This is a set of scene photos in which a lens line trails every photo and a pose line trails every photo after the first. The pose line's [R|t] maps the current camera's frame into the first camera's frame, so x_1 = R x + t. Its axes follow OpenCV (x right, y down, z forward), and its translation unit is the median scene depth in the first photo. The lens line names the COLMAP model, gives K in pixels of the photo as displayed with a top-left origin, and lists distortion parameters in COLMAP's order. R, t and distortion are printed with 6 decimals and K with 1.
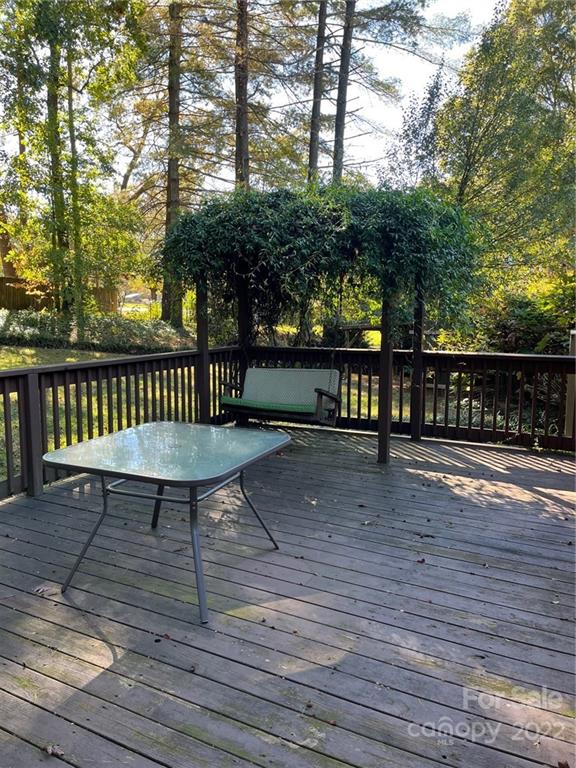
lens RADIAL K [[575.7, 0, 288.0], [0, 575.7, 384.0], [0, 0, 1]] dist [0.043607, 0.001409]
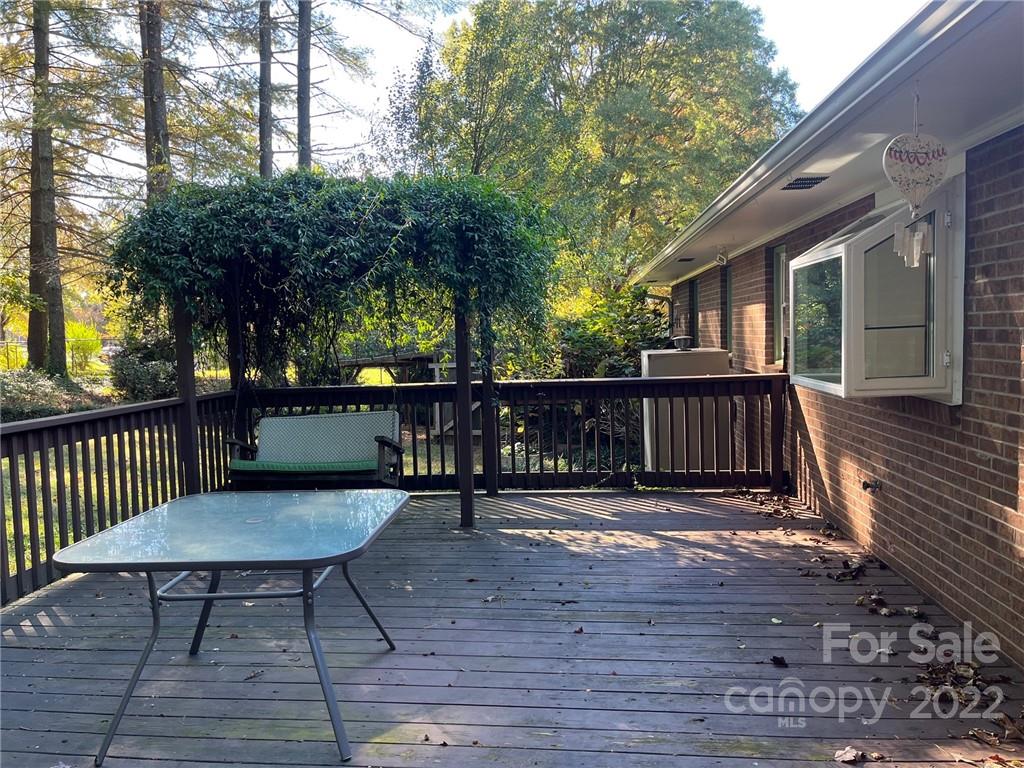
lens RADIAL K [[765.4, 0, 514.6], [0, 765.4, 387.3], [0, 0, 1]] dist [0.071377, -0.094030]
pose [[0.935917, -0.055782, 0.347777, -0.118237], [0.079916, 0.995259, -0.055431, 0.012564], [-0.343036, 0.079671, 0.935937, 0.003095]]
